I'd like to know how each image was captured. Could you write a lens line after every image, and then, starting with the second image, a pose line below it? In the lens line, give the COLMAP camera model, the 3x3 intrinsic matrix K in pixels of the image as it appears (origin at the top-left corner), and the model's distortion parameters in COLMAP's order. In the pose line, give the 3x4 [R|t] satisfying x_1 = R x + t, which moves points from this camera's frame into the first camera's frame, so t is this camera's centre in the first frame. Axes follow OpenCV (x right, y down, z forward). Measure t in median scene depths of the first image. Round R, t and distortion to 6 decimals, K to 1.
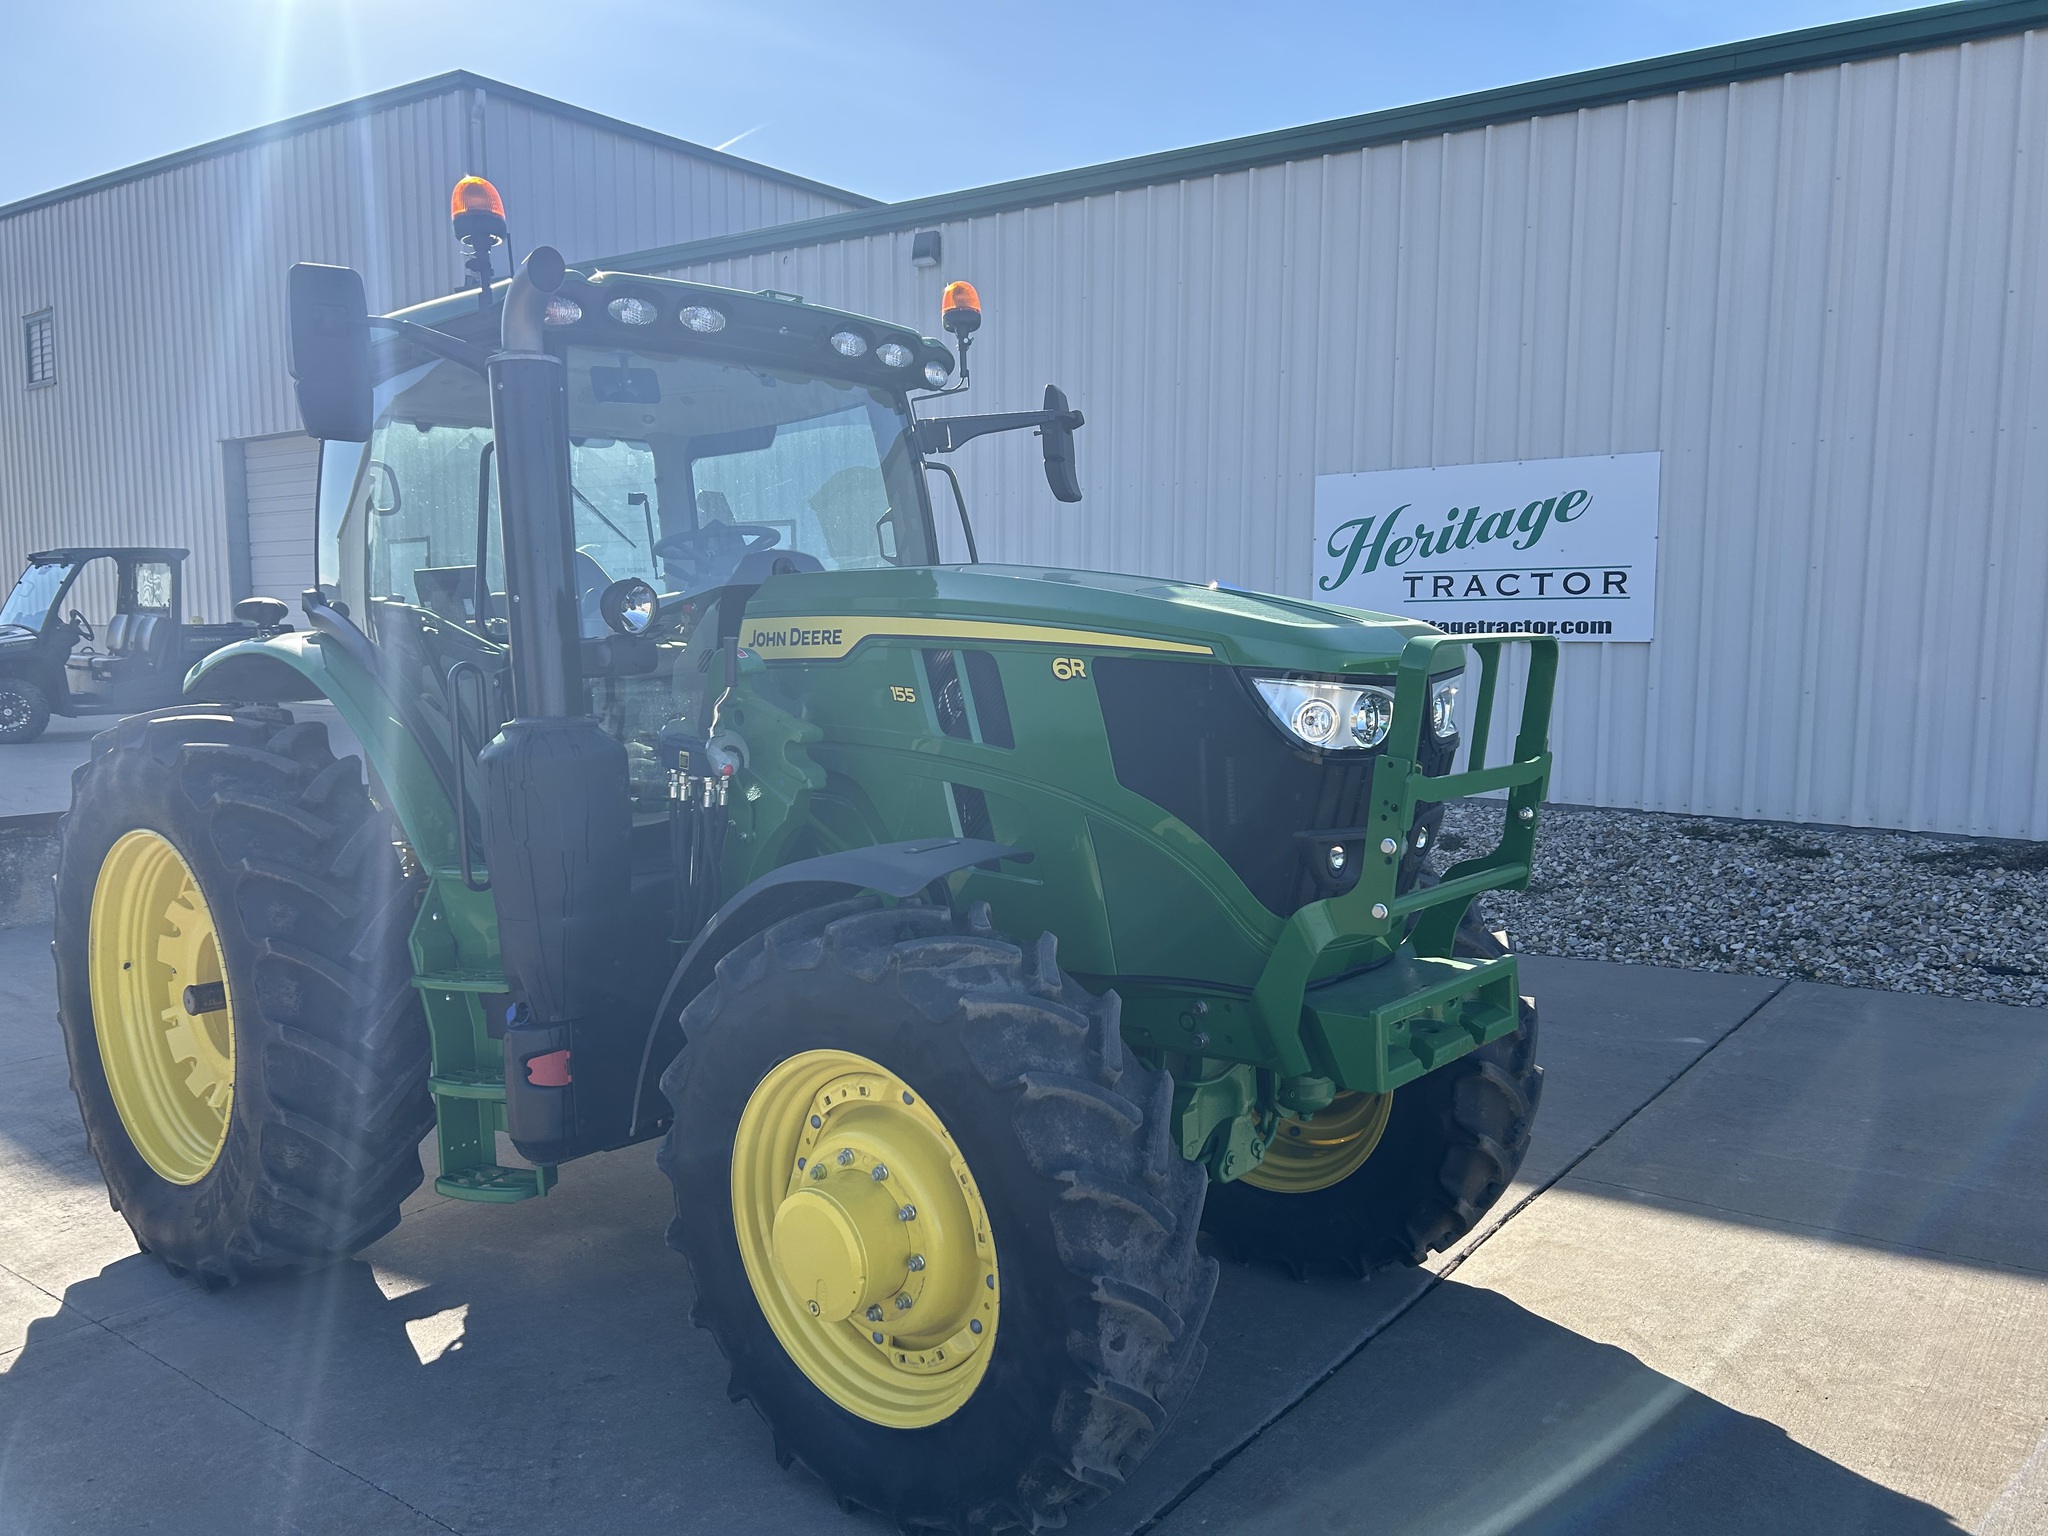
lens RADIAL K [[1465.1, 0, 1007.8], [0, 1465.1, 761.3], [0, 0, 1]] dist [0.098615, -0.174895]
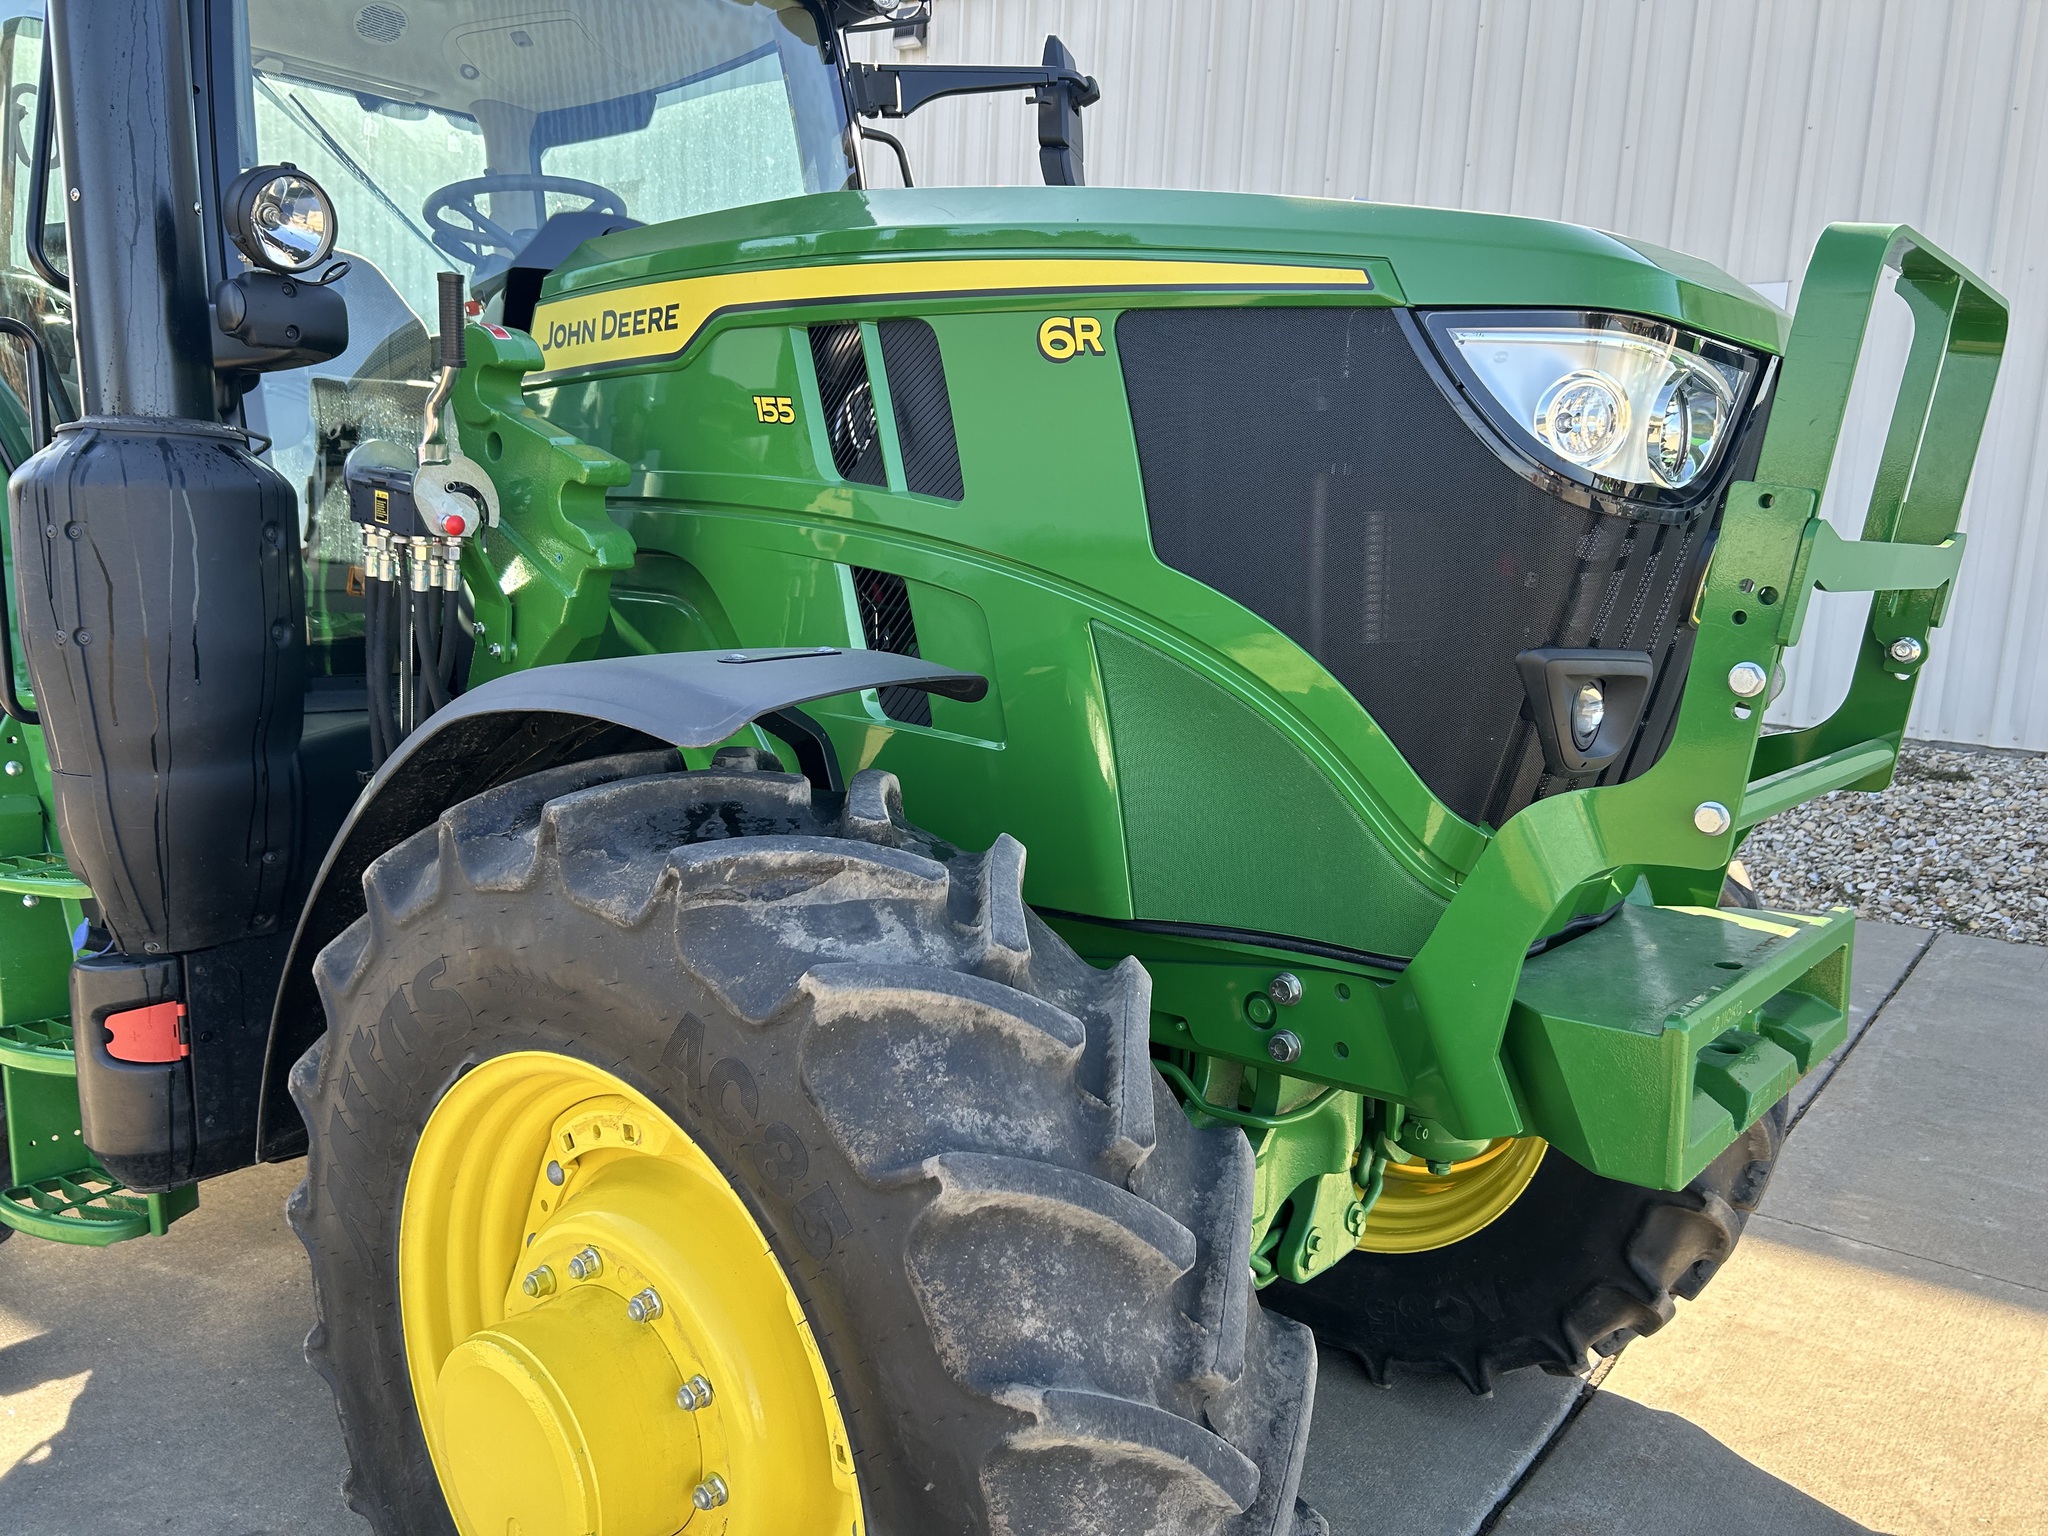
lens RADIAL K [[988.3, 0, 1019.4], [0, 988.3, 758.9], [0, 0, 1]] dist [-0.000892, 0.000108]
pose [[0.998989, 0.041580, 0.017106, 0.023725], [-0.042179, 0.998451, 0.036288, 0.075636], [-0.015571, -0.036973, 0.999195, 0.645400]]
